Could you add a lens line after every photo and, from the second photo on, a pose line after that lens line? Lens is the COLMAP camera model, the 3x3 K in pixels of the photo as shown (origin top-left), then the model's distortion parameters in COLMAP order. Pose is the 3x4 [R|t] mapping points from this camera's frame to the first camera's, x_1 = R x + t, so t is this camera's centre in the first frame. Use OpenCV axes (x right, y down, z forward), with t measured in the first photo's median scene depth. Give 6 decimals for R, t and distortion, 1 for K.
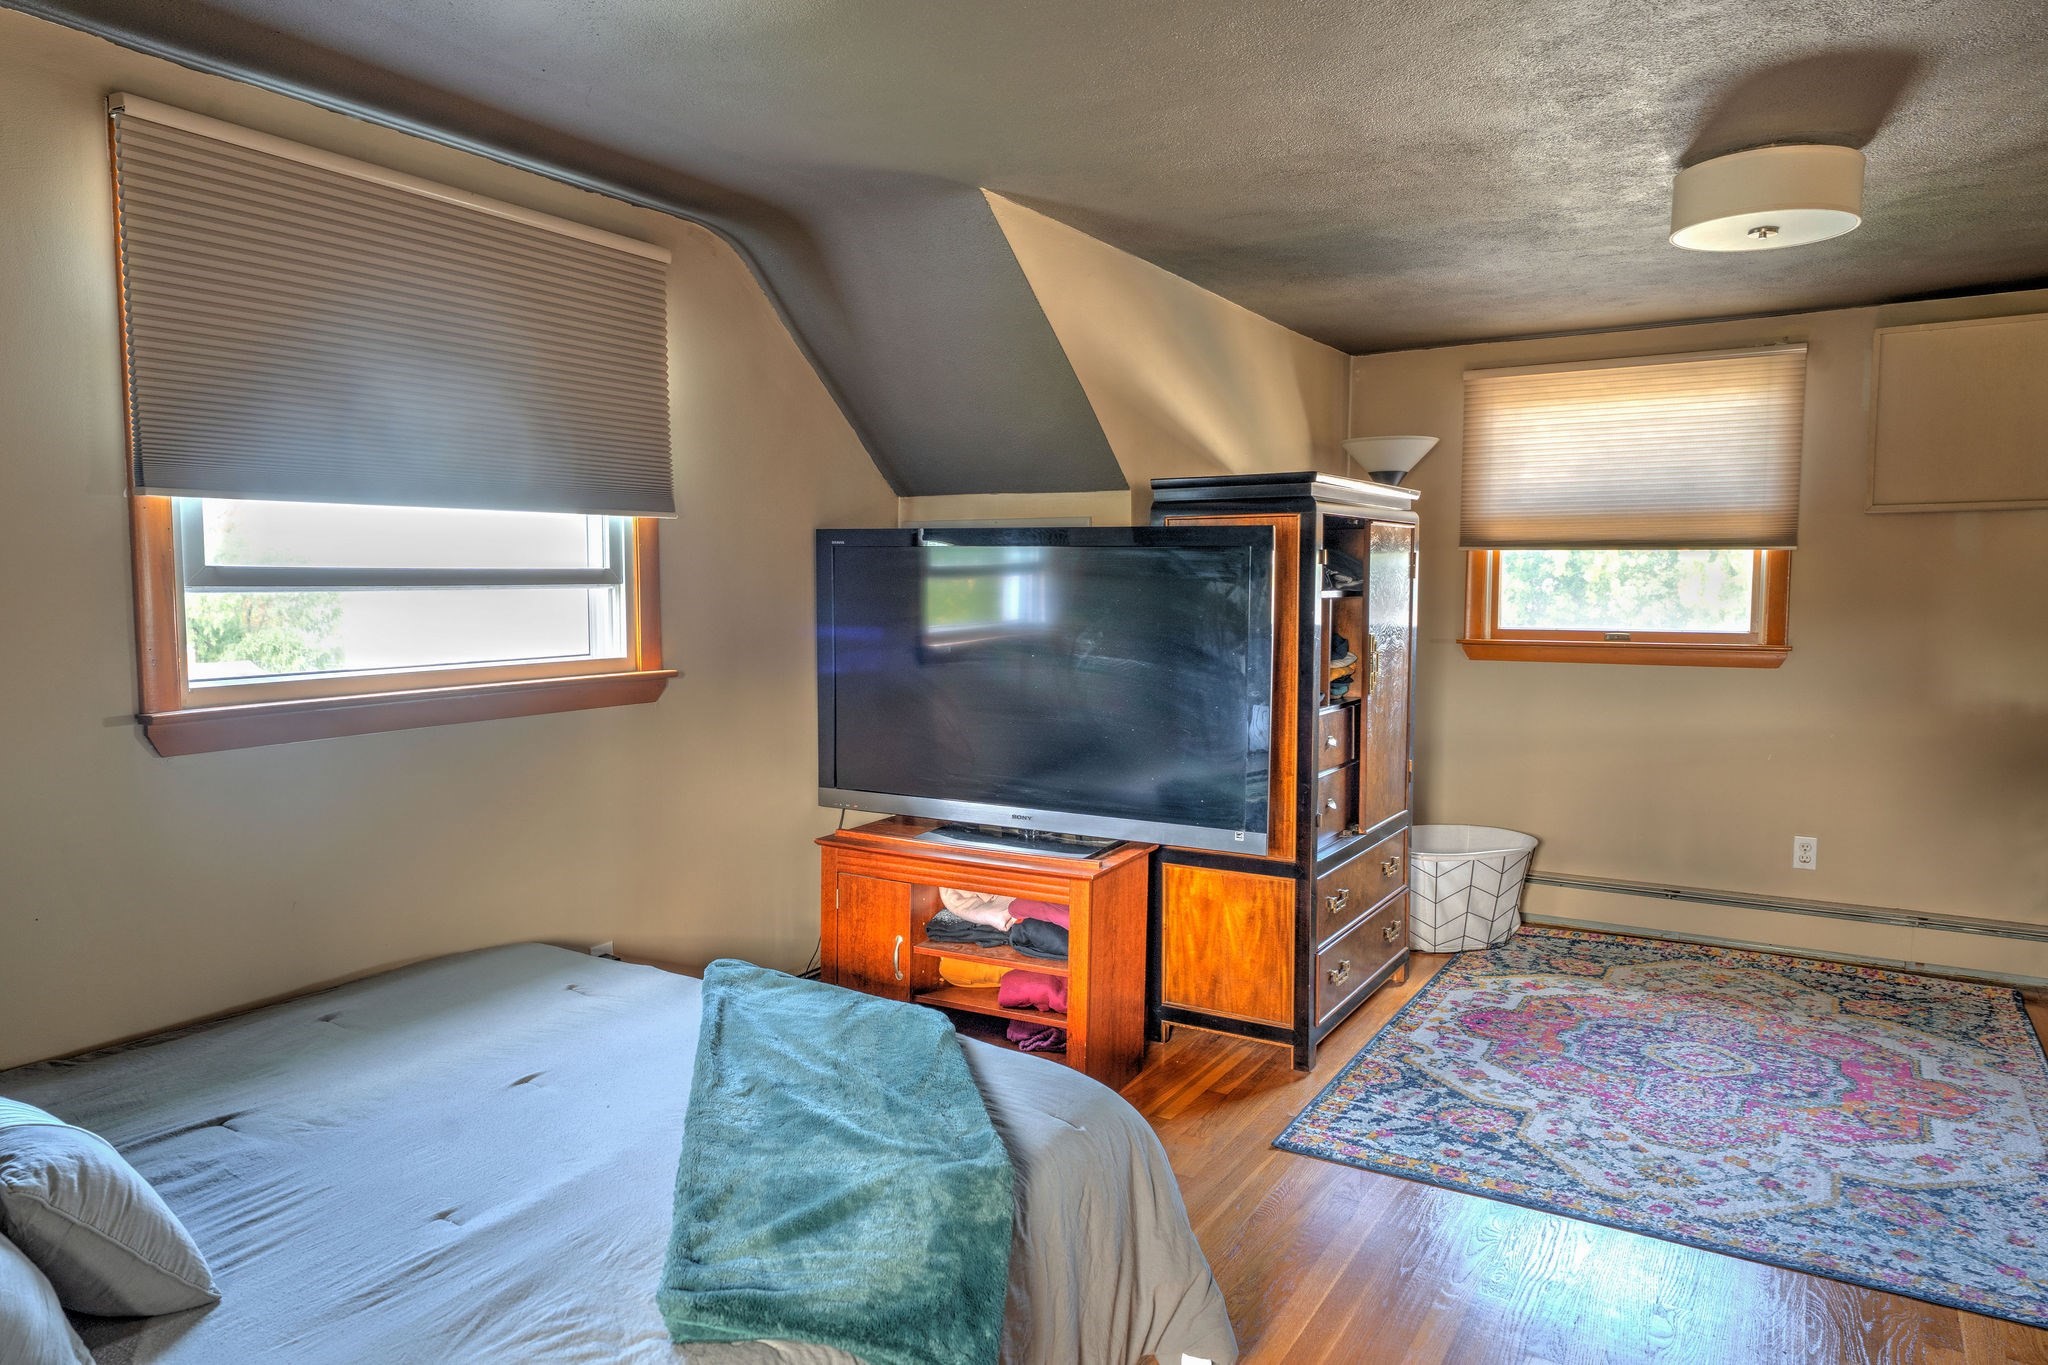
lens RADIAL K [[1329.5, 0, 1024.0], [0, 1329.5, 682.5], [0, 0, 1]] dist [0.023889, -0.003239]
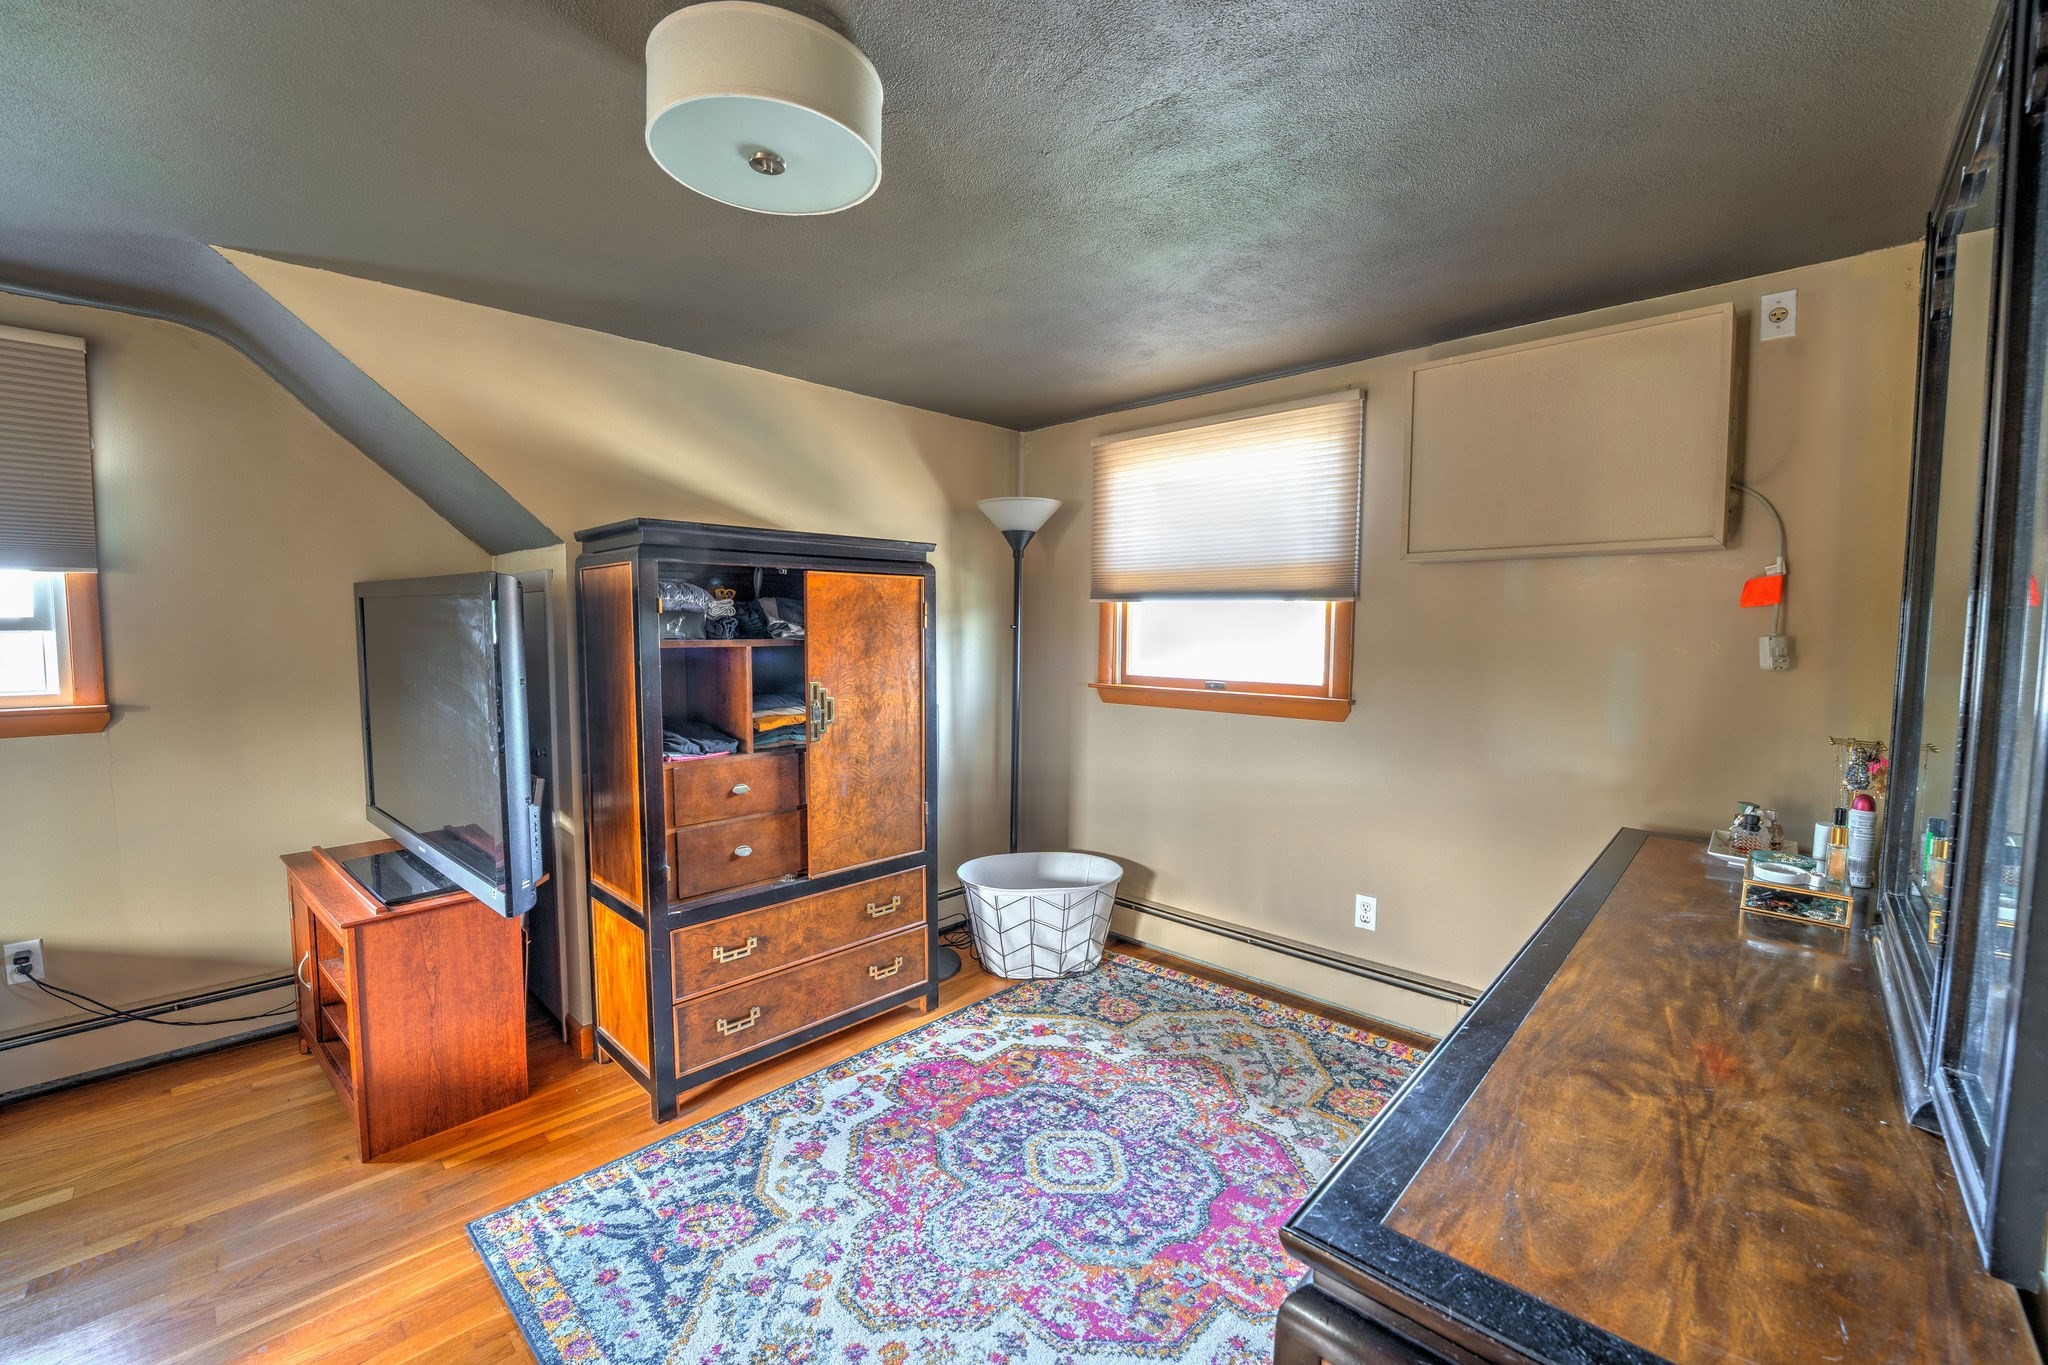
lens RADIAL K [[845.1, 0, 1014.0], [0, 845.1, 681.3], [0, 0, 1]] dist [-0.027403, 0.002529]
pose [[0.973458, 0.019358, -0.228045, 0.511947], [-0.021079, 0.999765, -0.005114, -0.035032], [0.227892, 0.009785, 0.973637, 0.378322]]
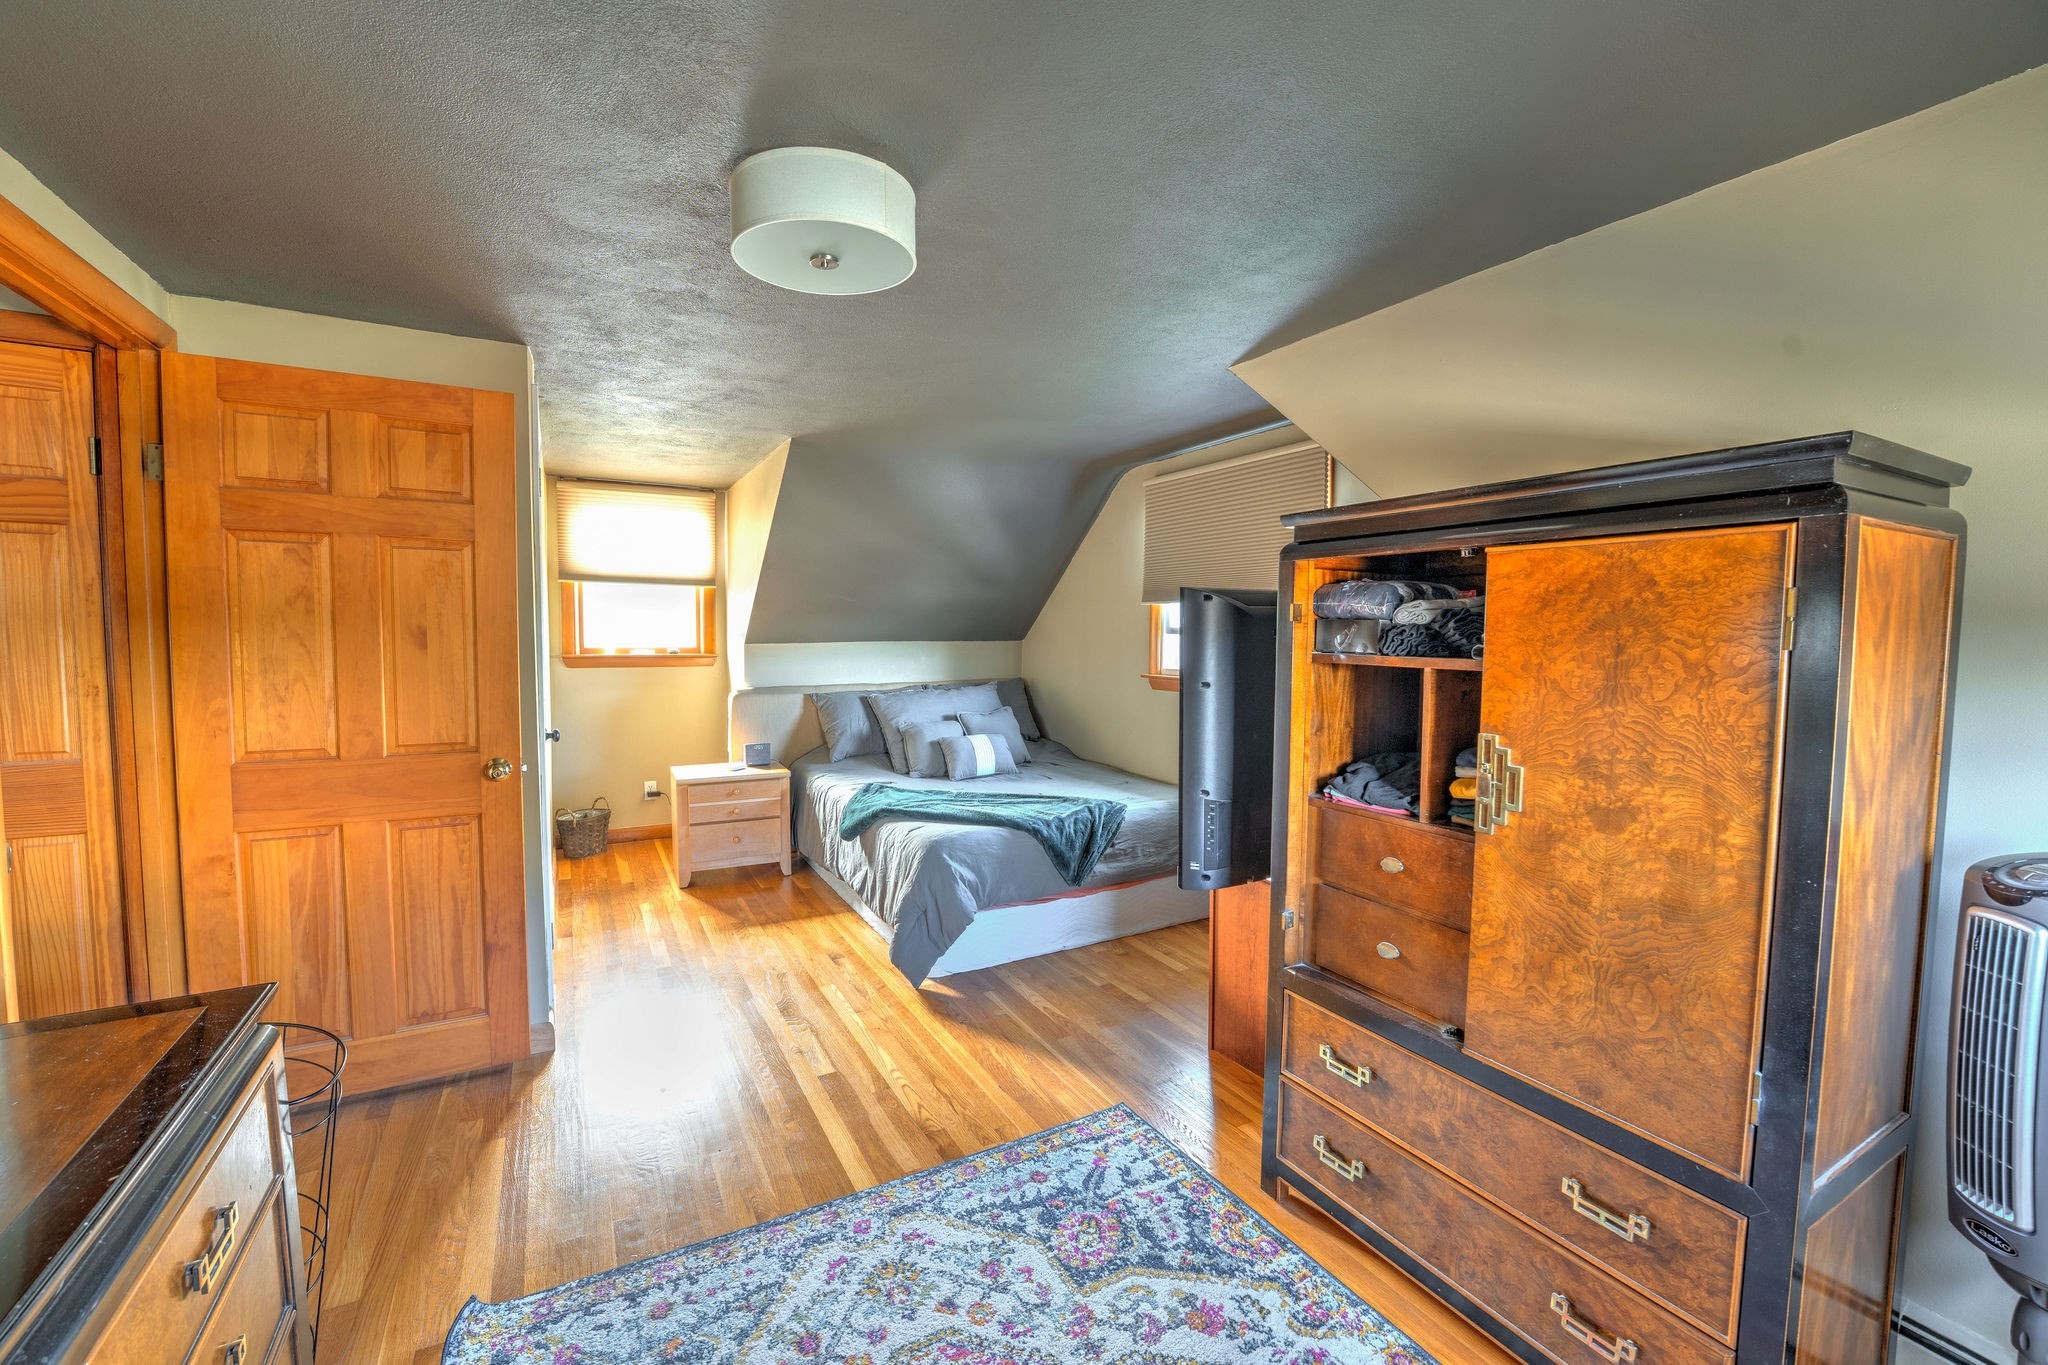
lens RADIAL K [[845.1, 0, 1014.0], [0, 845.1, 681.3], [0, 0, 1]] dist [-0.027403, 0.002529]
pose [[-0.509333, 0.053681, -0.858894, 0.641581], [-0.074486, 0.991557, 0.106144, -0.078607], [0.857340, 0.118038, -0.501034, 0.924758]]
